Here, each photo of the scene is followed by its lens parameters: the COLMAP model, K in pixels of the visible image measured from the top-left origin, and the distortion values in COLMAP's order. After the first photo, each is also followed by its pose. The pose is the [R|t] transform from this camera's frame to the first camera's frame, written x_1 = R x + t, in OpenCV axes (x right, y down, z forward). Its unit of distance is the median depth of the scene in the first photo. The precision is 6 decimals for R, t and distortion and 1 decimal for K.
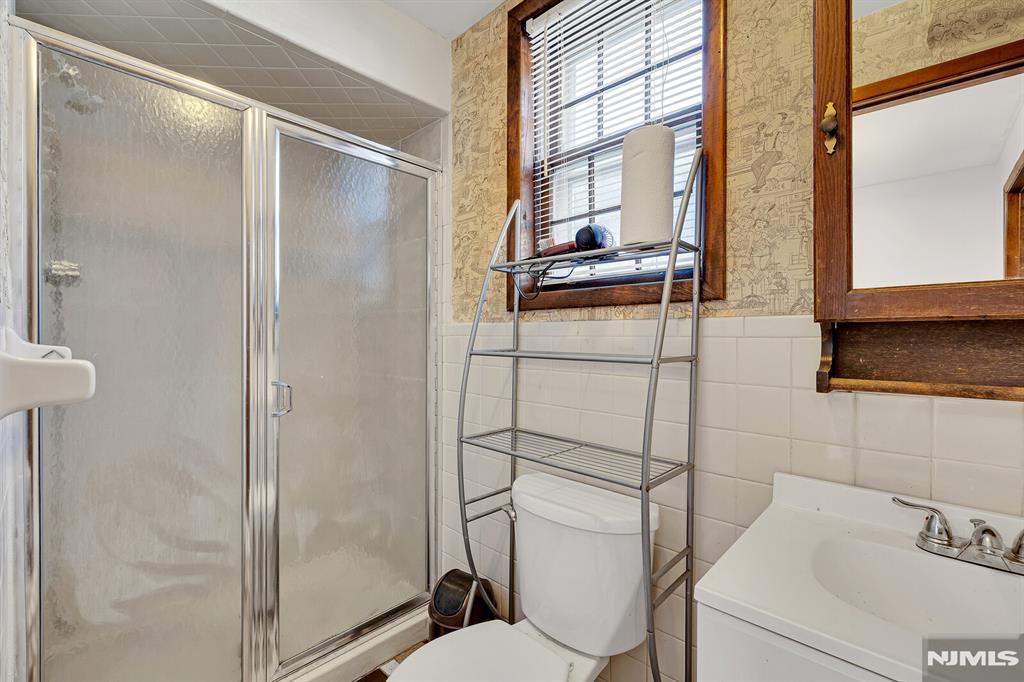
lens RADIAL K [[437.6, 0, 515.1], [0, 437.6, 342.4], [0, 0, 1]] dist [0.001024, 0.000301]
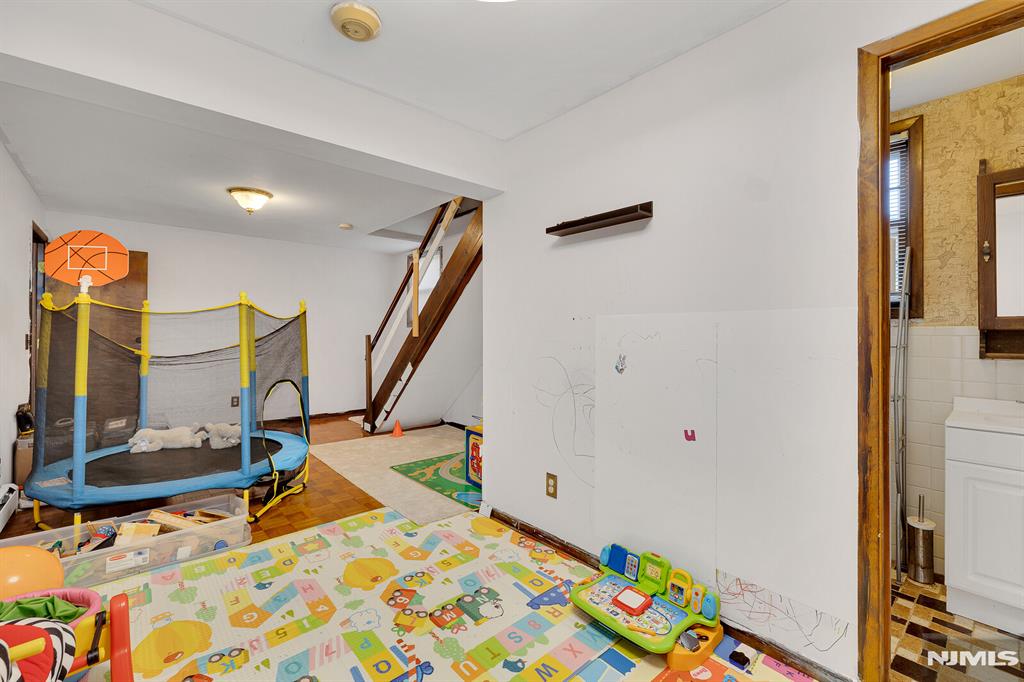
lens RADIAL K [[437.6, 0, 509.8], [0, 437.6, 333.3], [0, 0, 1]] dist [0.001024, 0.000301]
pose [[0.996748, -0.001723, -0.080559, -1.616204], [0.001491, 0.999995, -0.002943, -0.022903], [0.080564, 0.002814, 0.996745, -1.538752]]
